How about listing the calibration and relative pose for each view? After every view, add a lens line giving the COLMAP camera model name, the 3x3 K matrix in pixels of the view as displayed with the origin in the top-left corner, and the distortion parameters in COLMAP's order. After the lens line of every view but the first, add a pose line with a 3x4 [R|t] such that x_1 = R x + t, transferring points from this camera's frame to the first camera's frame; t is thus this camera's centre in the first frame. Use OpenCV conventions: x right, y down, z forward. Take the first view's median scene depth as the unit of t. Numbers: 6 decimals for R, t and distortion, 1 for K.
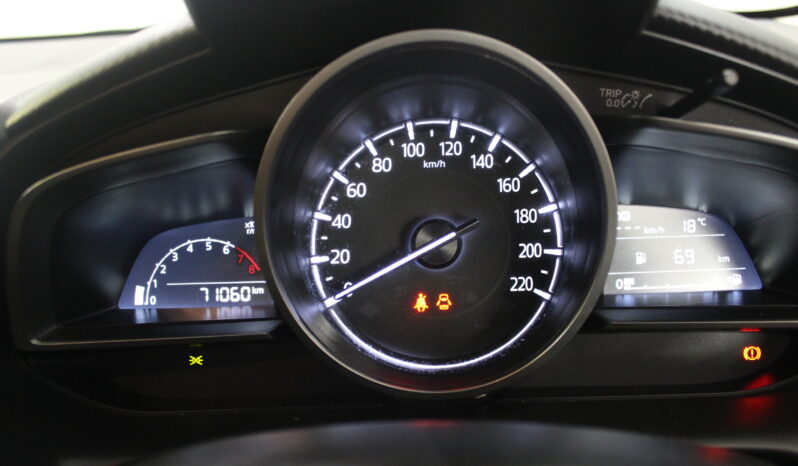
lens RADIAL K [[709.8, 0, 399.0], [0, 709.8, 233.0], [0, 0, 1]] dist [-0.188736, 0.189678]
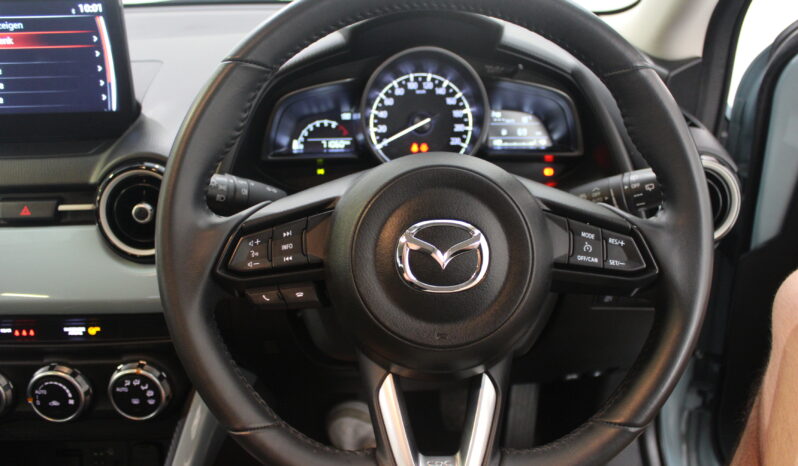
lens RADIAL K [[709.8, 0, 399.0], [0, 709.8, 233.0], [0, 0, 1]] dist [-0.188736, 0.189678]
pose [[0.997863, 0.009495, 0.064647, -0.178812], [-0.017023, 0.992995, 0.116926, 0.104414], [-0.063084, -0.117776, 0.991034, -1.470126]]
